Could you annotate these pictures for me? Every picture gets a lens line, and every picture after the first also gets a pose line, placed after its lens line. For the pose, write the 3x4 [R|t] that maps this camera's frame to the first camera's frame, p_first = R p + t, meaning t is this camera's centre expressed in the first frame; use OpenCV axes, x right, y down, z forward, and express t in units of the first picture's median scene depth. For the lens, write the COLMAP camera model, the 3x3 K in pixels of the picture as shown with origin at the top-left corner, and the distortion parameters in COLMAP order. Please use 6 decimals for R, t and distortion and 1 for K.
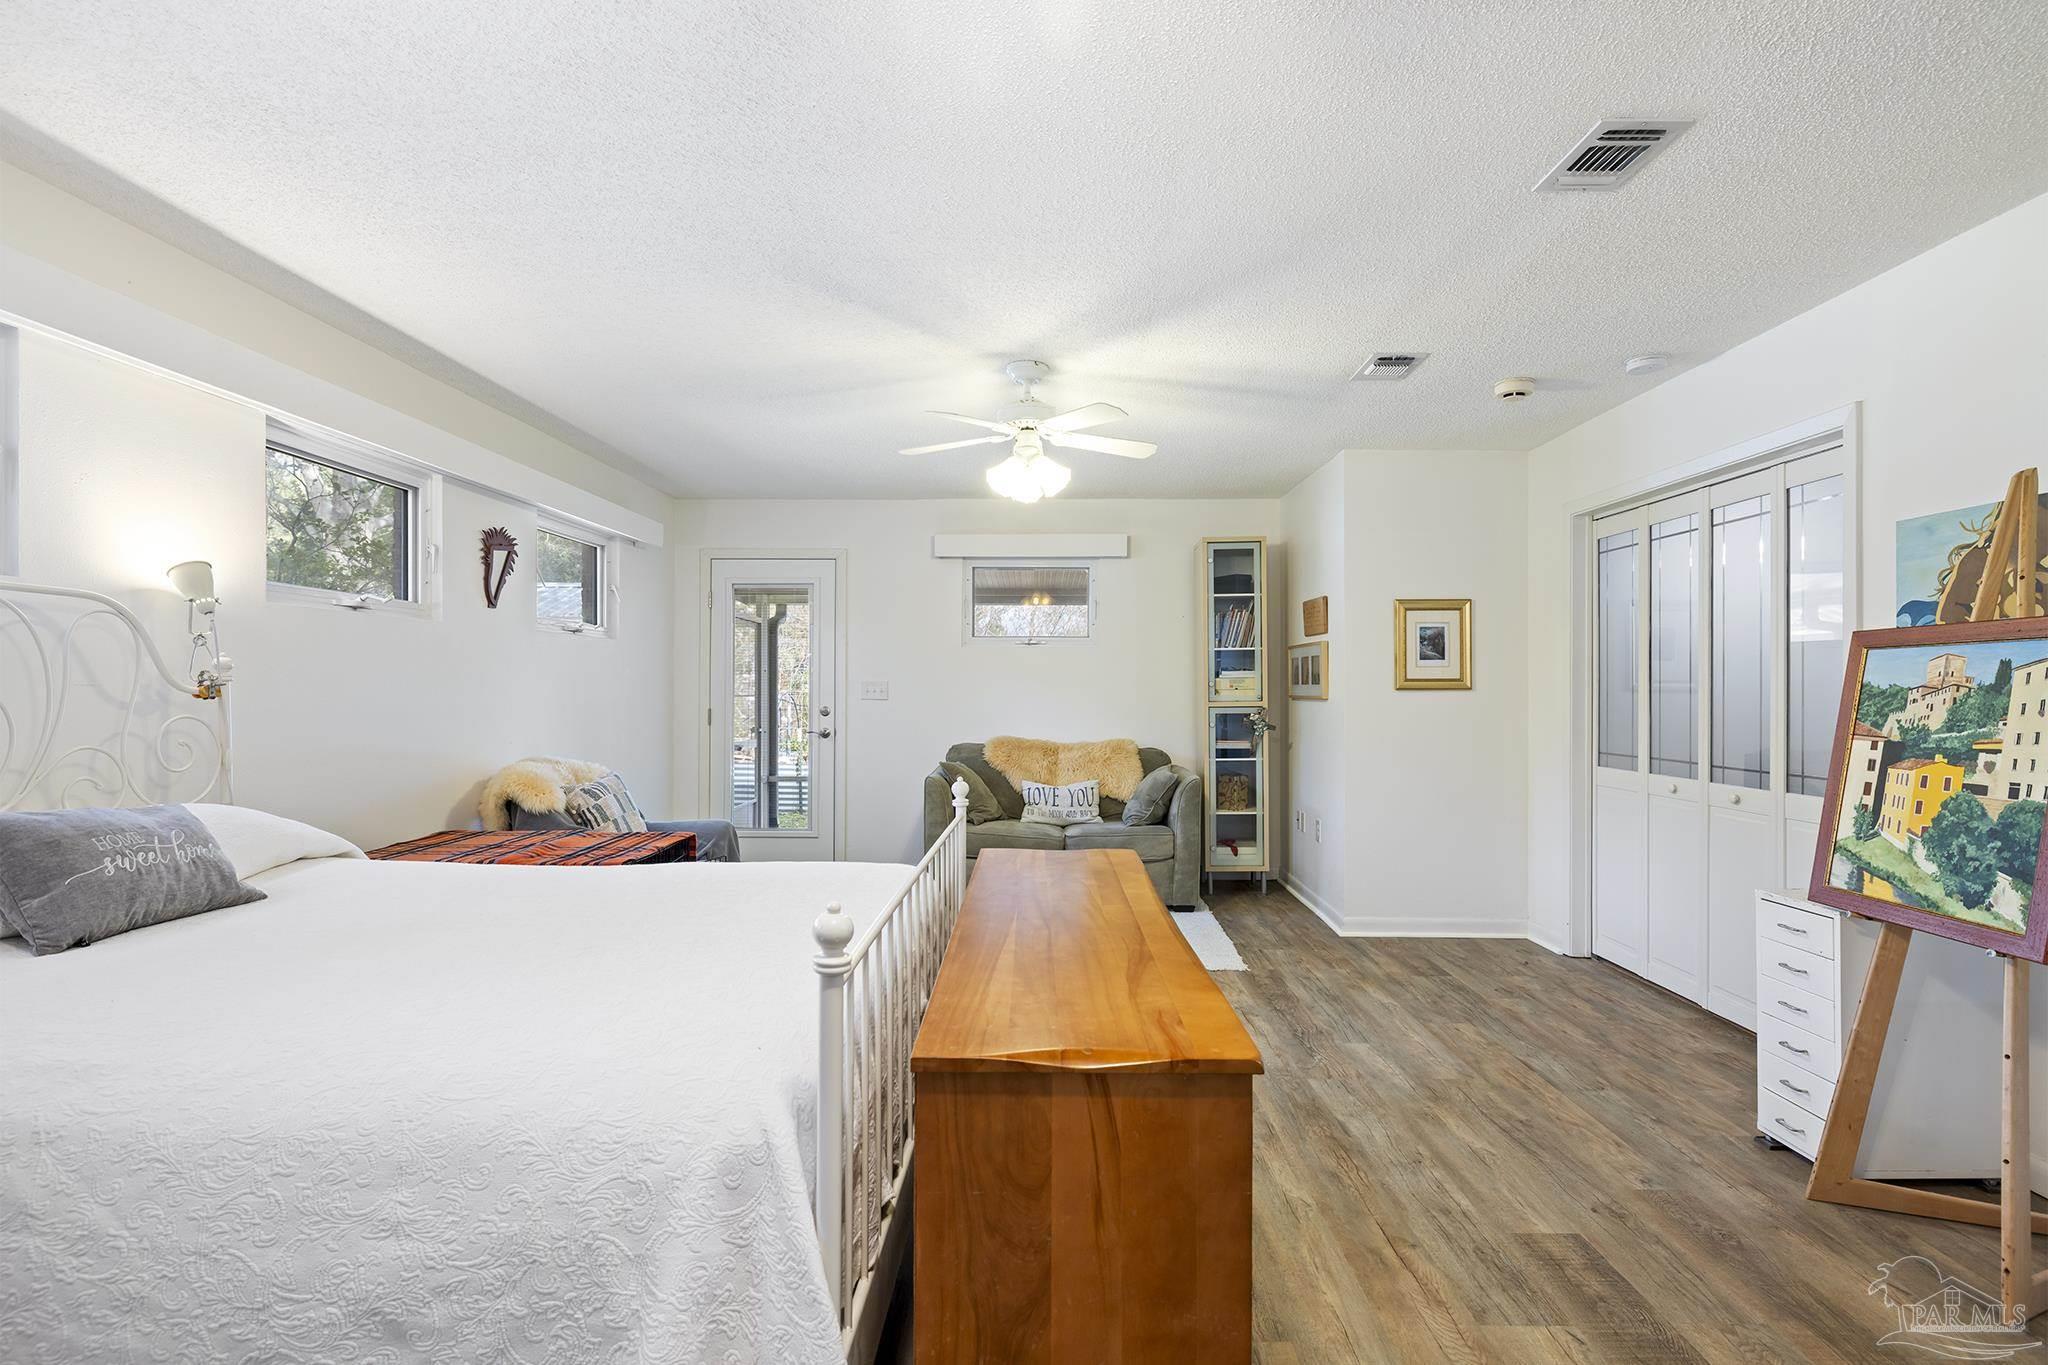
lens RADIAL K [[968.6, 0, 1025.1], [0, 968.6, 675.3], [0, 0, 1]] dist [-0.001319, 0.000682]
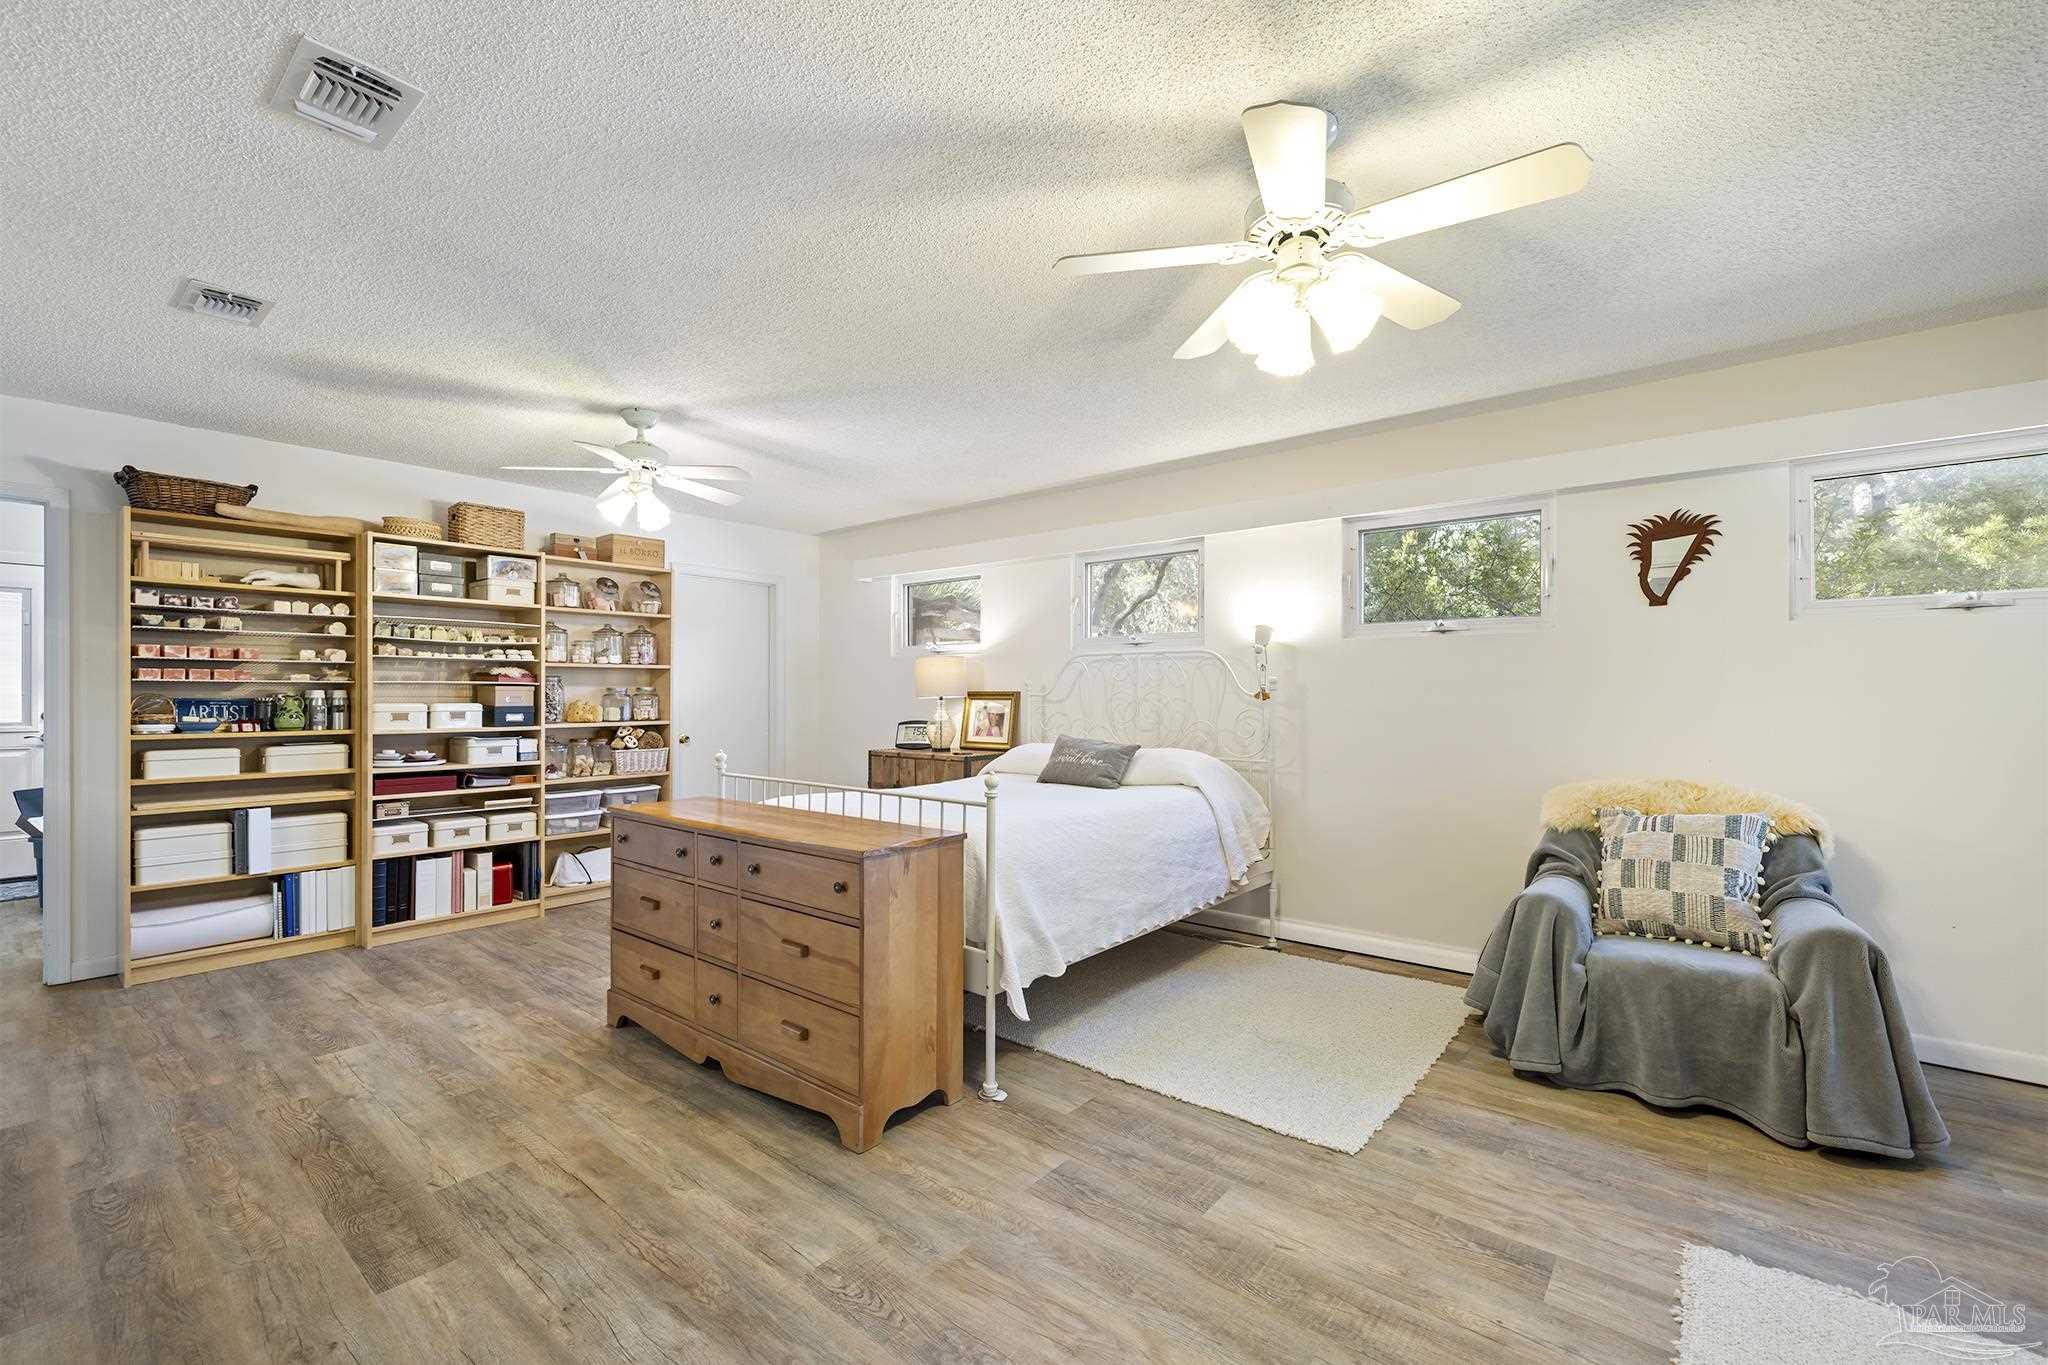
lens RADIAL K [[862.2, 0, 1029.9], [0, 862.2, 683.2], [0, 0, 1]] dist [0.001945, 0.000209]
pose [[-0.619908, -0.011467, -0.784591, 0.480630], [0.007425, 0.999763, -0.020478, 0.015768], [0.784639, -0.018521, -0.619676, 1.146375]]
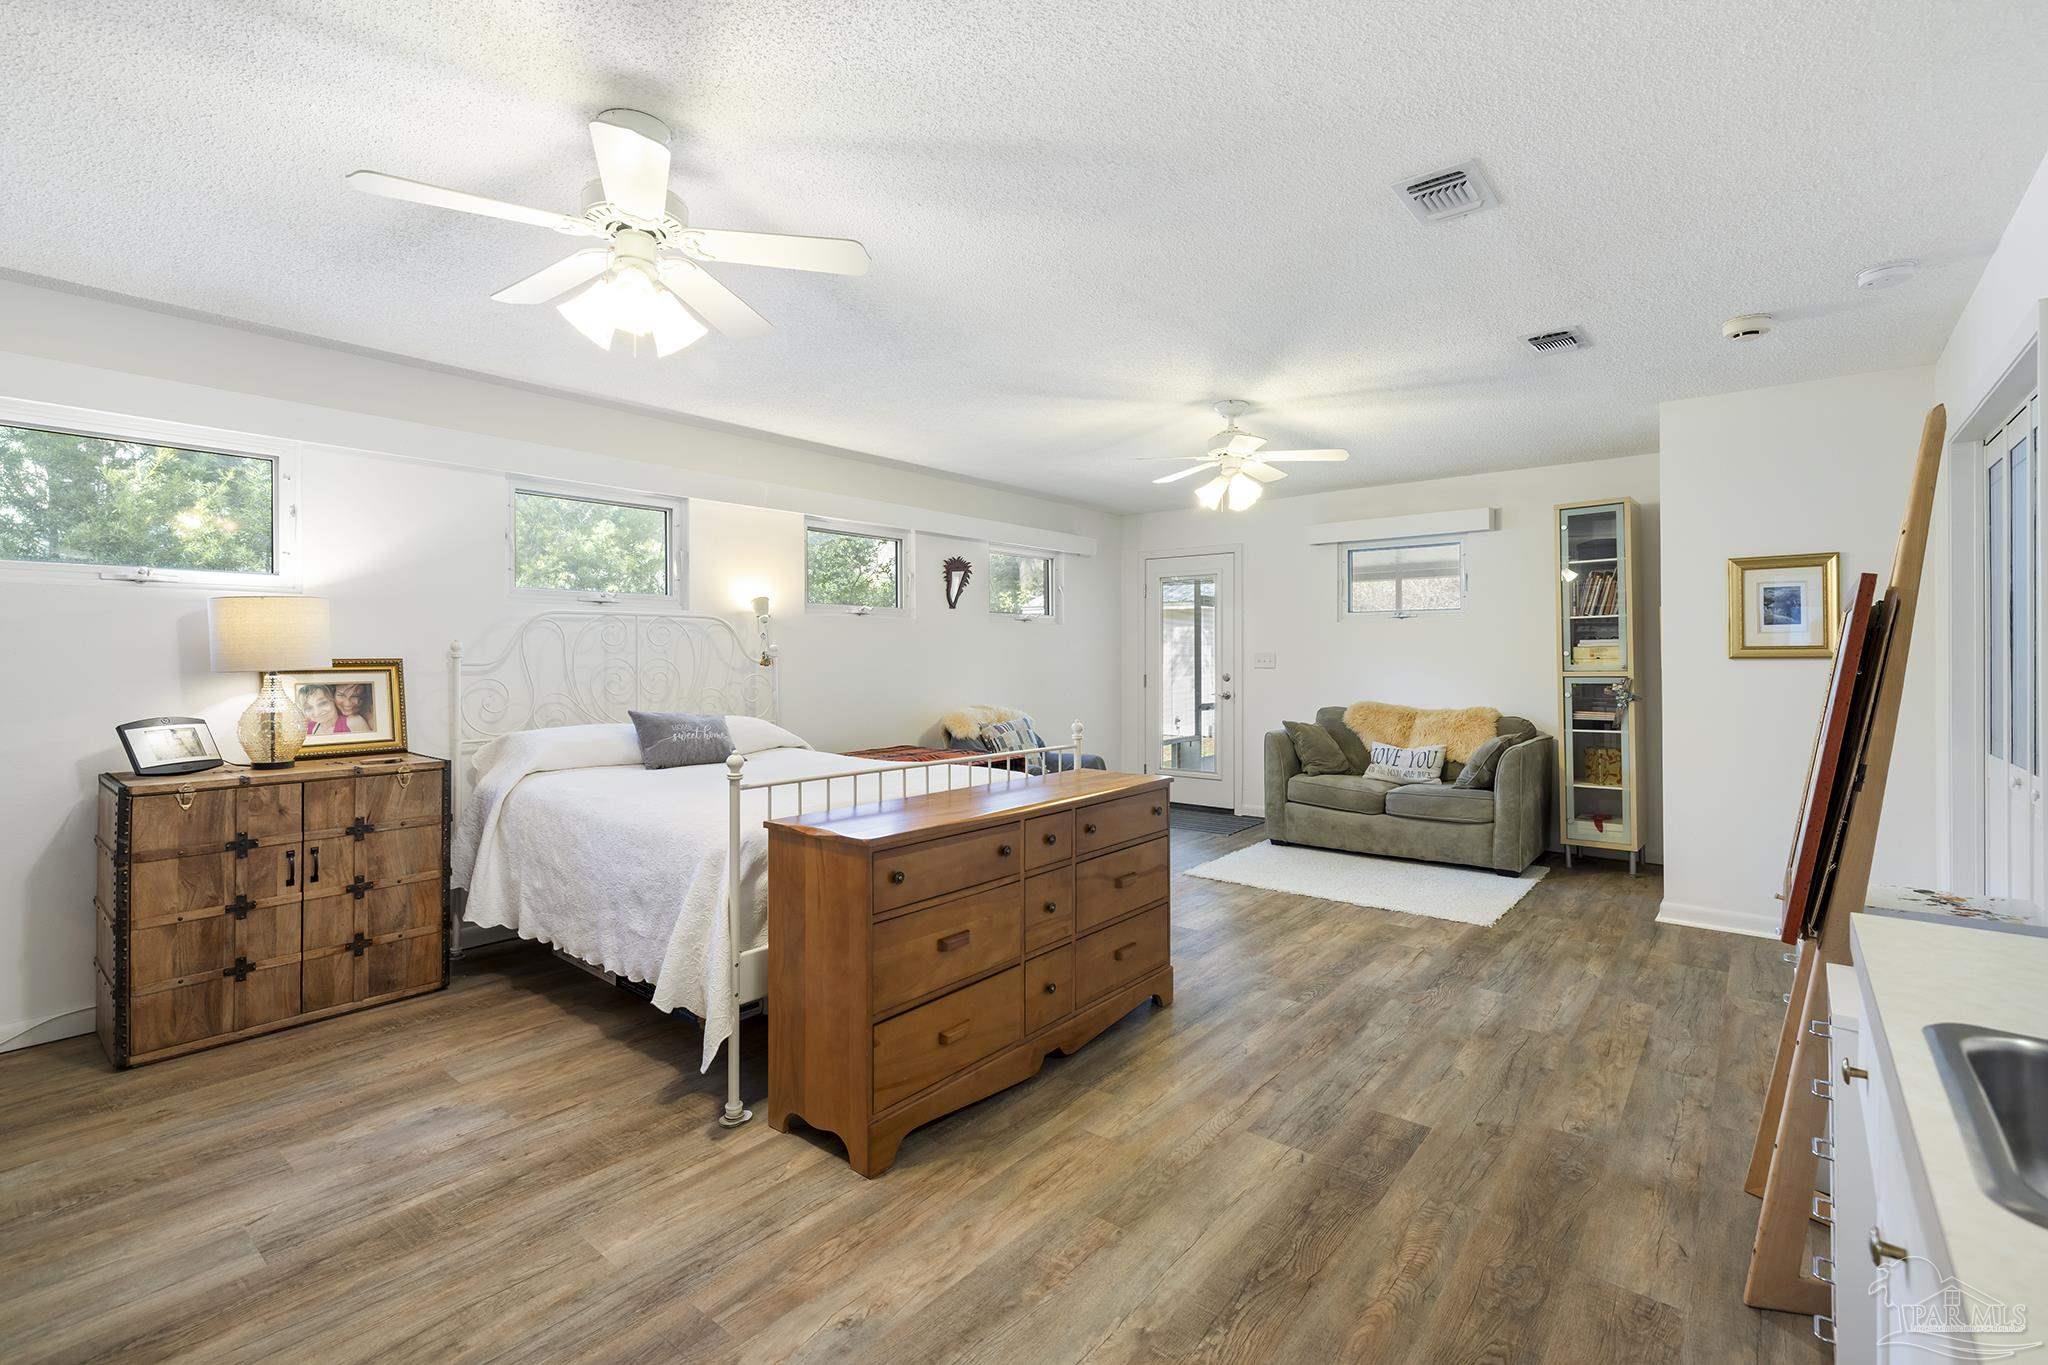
lens RADIAL K [[904.1, 0, 1028.7], [0, 904.1, 644.7], [0, 0, 1]] dist [0.002613, 0.000134]
pose [[0.786105, -0.012684, -0.617962, 0.501841], [0.011790, 0.999915, -0.005526, -0.001359], [0.617980, -0.002942, 0.786188, -0.086822]]
